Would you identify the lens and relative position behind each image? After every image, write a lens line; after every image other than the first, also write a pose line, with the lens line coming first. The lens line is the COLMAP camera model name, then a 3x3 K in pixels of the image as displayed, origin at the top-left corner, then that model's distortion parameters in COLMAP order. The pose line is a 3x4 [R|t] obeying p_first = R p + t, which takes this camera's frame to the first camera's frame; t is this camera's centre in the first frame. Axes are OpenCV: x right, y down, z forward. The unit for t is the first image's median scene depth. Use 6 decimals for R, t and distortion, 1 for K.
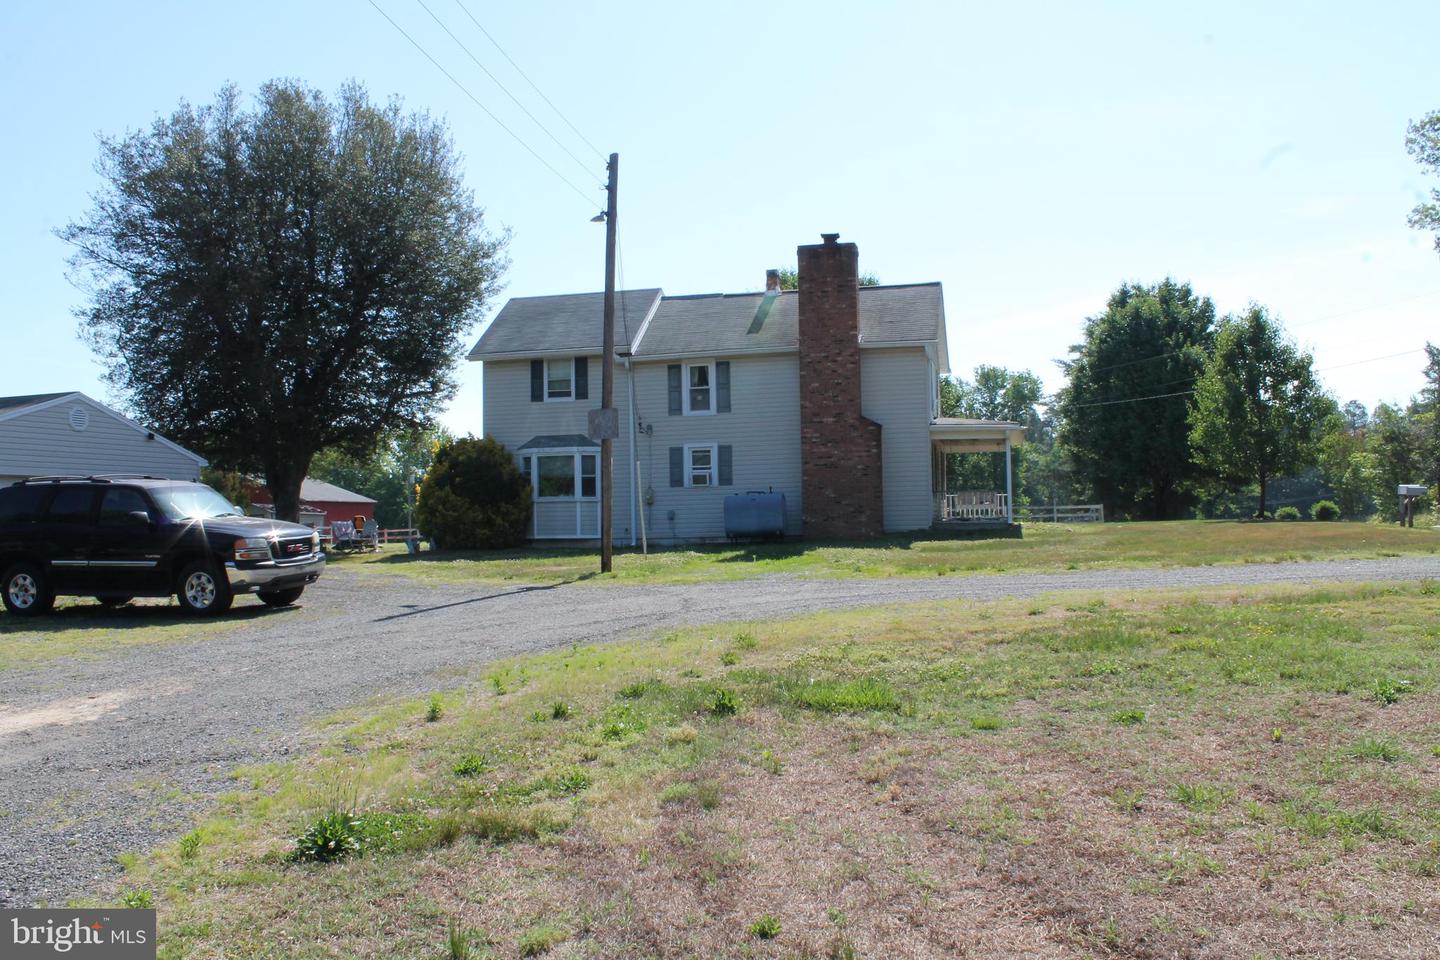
lens RADIAL K [[1214.9, 0, 731.7], [0, 1214.9, 481.8], [0, 0, 1]] dist [-0.164926, 0.143112]
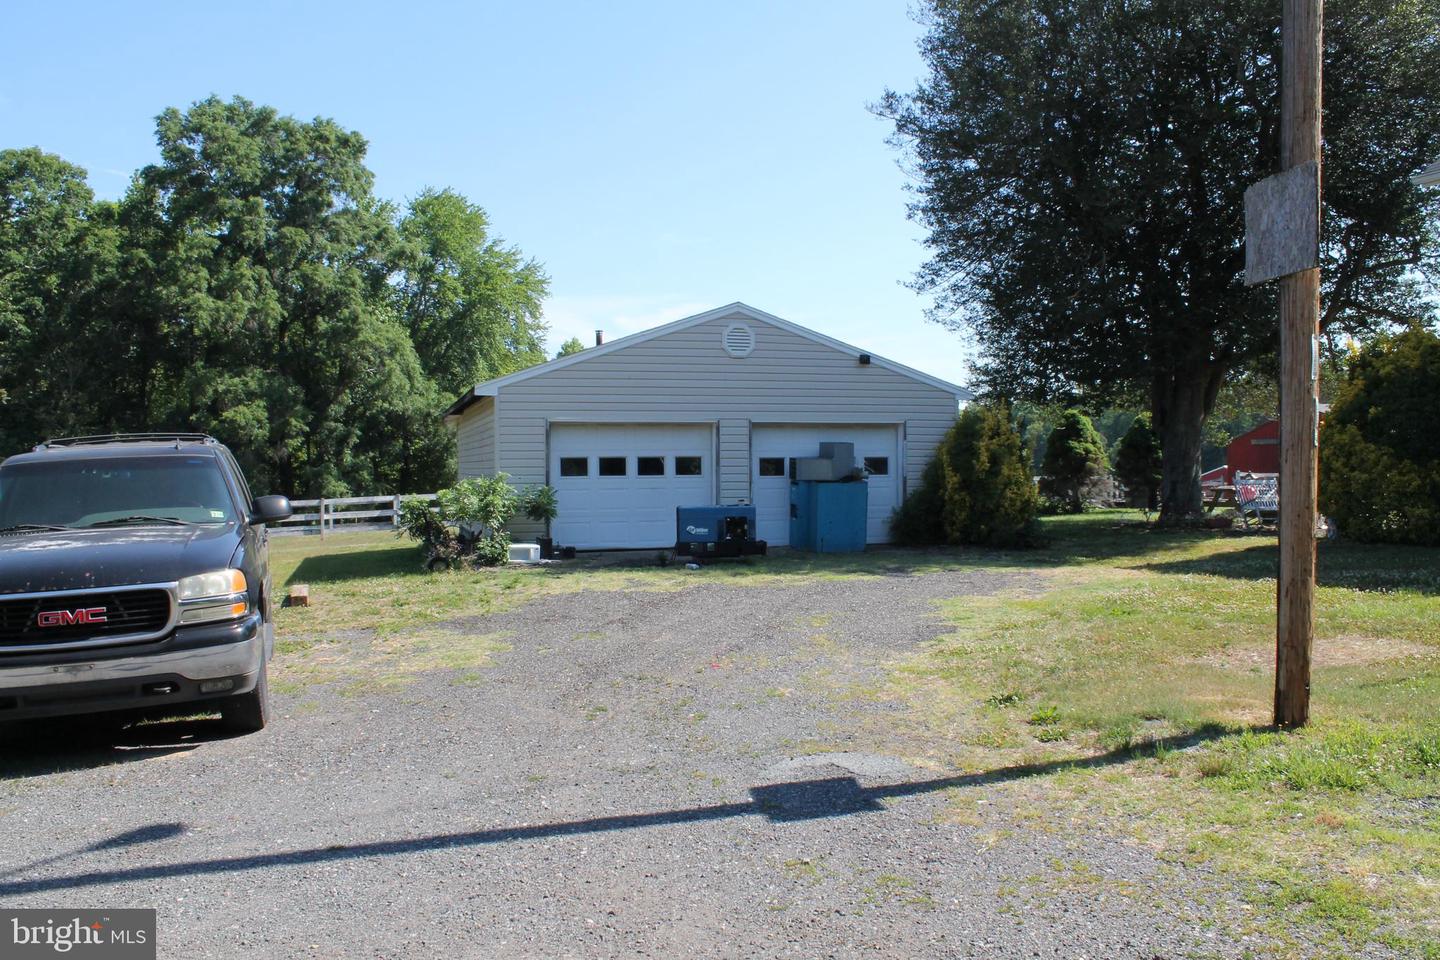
lens RADIAL K [[1214.9, 0, 707.6], [0, 1214.9, 471.8], [0, 0, 1]] dist [-0.164926, 0.143112]
pose [[0.547200, 0.018831, -0.836790, 0.043231], [0.022195, 0.999069, 0.036997, -0.000974], [0.836708, -0.038817, 0.546272, 0.463192]]
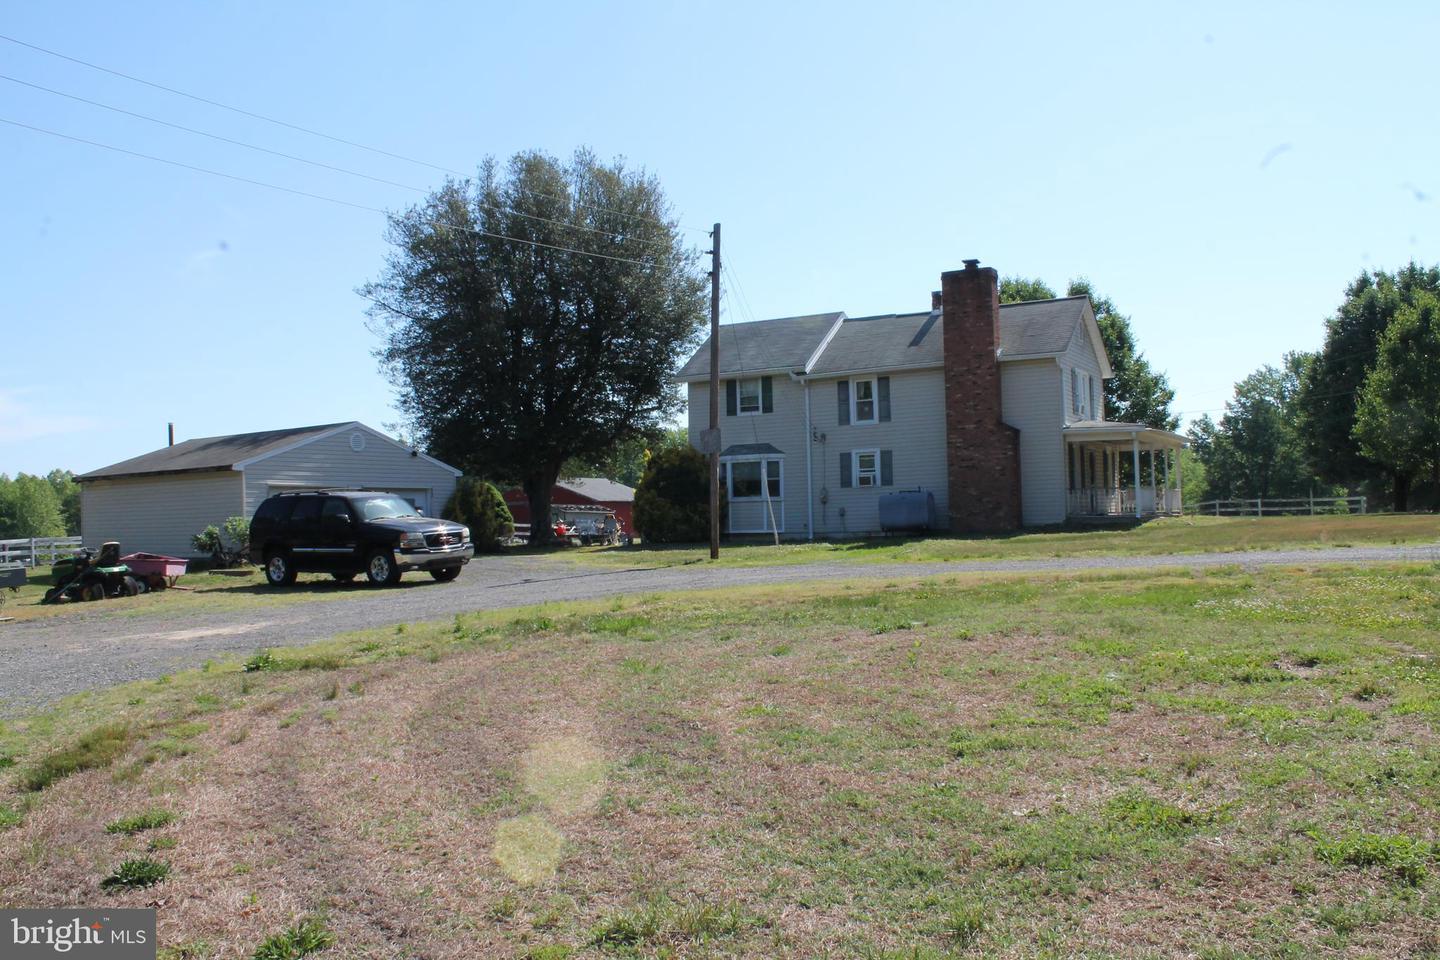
lens RADIAL K [[1214.9, 0, 720.5], [0, 1214.9, 484.9], [0, 0, 1]] dist [-0.164926, 0.143112]
pose [[0.958601, -0.012899, -0.284460, 0.166359], [0.014774, 0.999881, 0.004444, -0.005106], [0.284368, -0.008463, 0.958678, -0.130557]]
